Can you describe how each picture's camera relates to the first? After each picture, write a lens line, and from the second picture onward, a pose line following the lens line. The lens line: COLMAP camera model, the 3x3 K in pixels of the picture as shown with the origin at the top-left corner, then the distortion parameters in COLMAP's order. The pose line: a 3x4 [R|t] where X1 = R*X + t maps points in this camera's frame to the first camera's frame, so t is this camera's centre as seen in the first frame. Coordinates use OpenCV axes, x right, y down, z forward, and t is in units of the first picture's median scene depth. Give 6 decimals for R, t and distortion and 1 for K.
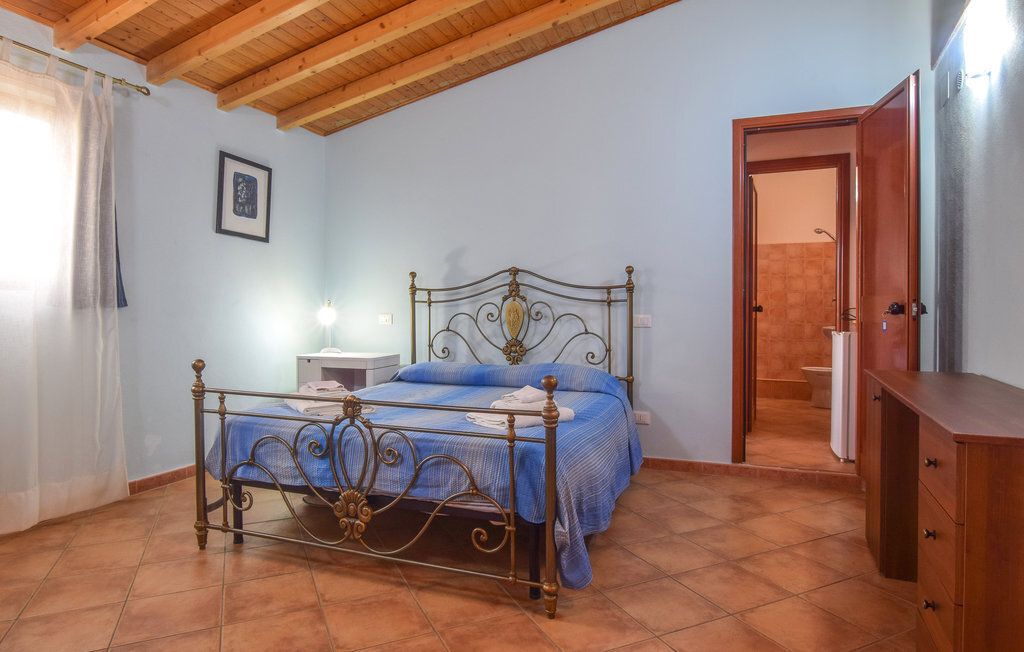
lens RADIAL K [[558.0, 0, 511.3], [0, 558.0, 315.8], [0, 0, 1]] dist [-0.025921, -0.000301]
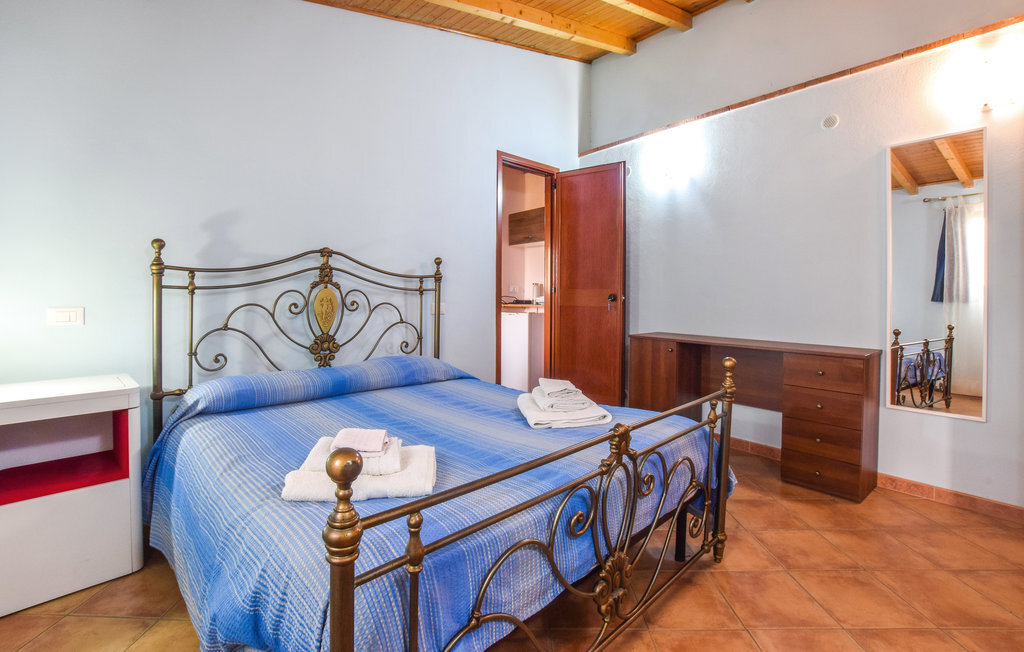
lens RADIAL K [[441.6, 0, 511.7], [0, 441.6, 300.9], [0, 0, 1]] dist [-0.032098, 0.000073]
pose [[0.465812, -0.010035, 0.884827, -0.447481], [0.009097, 0.999937, 0.006551, -0.009672], [-0.884837, 0.004997, 0.465874, 0.452718]]
